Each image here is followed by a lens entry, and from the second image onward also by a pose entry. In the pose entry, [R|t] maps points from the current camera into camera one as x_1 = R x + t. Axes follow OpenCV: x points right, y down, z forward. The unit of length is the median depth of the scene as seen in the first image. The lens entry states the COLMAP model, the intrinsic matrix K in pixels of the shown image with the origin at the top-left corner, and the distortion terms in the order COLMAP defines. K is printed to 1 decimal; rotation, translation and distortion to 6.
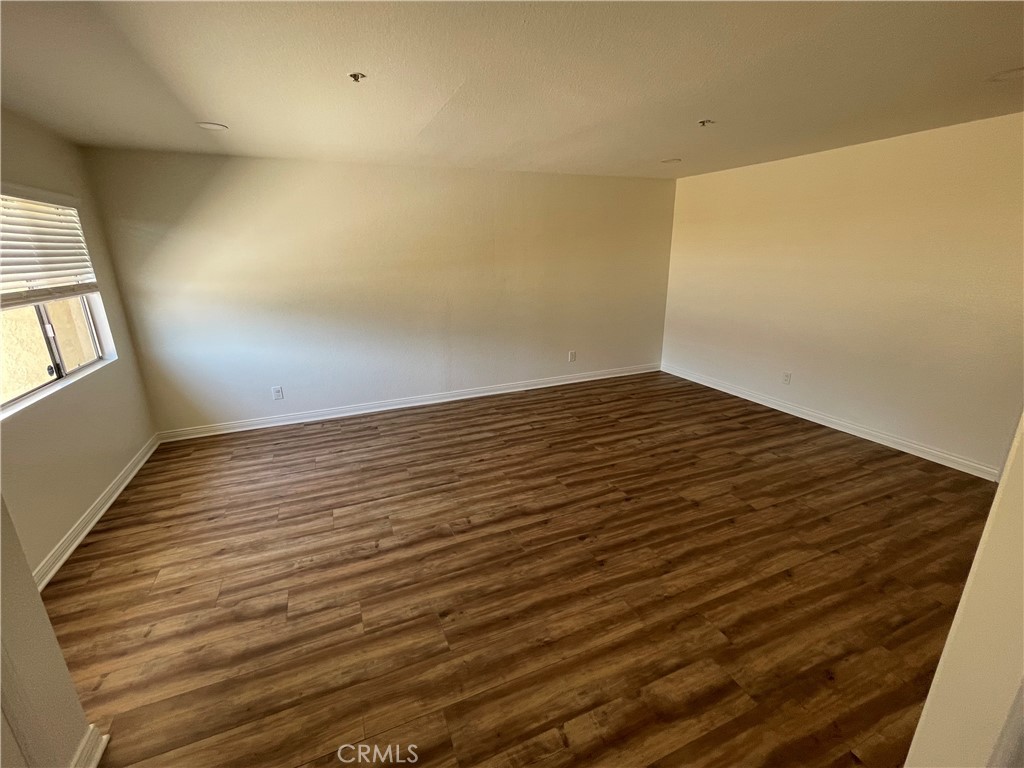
lens RADIAL K [[440.8, 0, 512.0], [0, 440.8, 384.0], [0, 0, 1]] dist [0.001085, 0.000631]
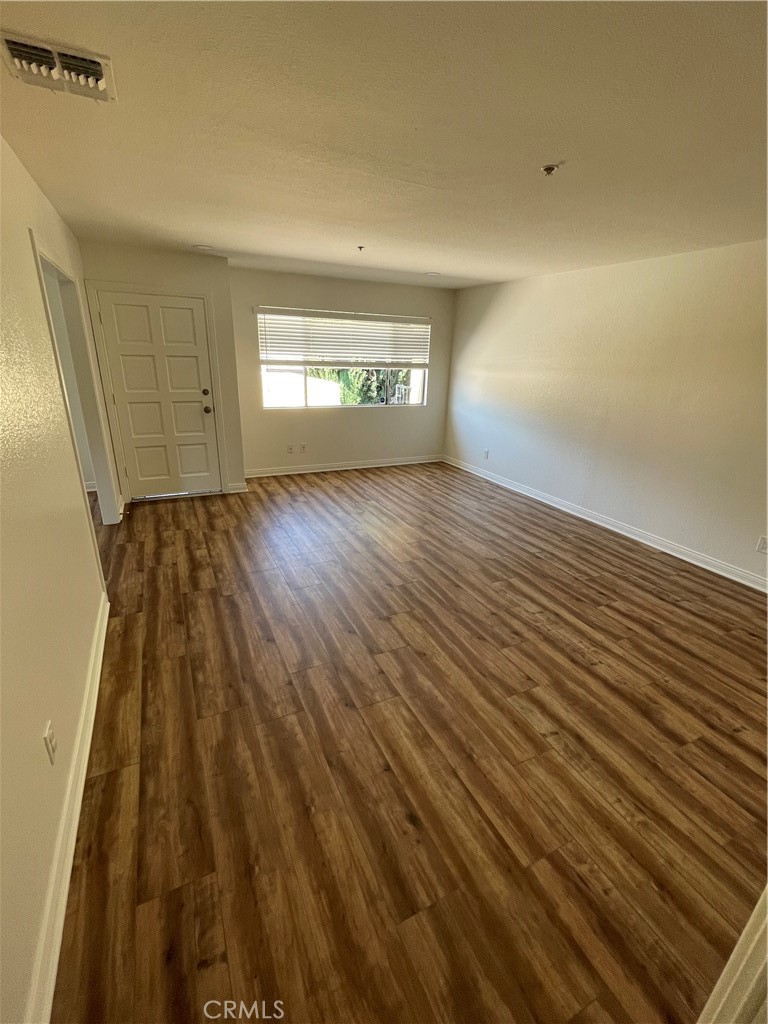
lens RADIAL K [[440.8, 0, 384.0], [0, 440.8, 512.0], [0, 0, 1]] dist [0.001085, 0.000631]
pose [[0.066245, 0.361520, -0.930008, 0.875895], [-0.324756, 0.889119, 0.322492, -0.174339], [0.943475, 0.280662, 0.176306, 0.549654]]
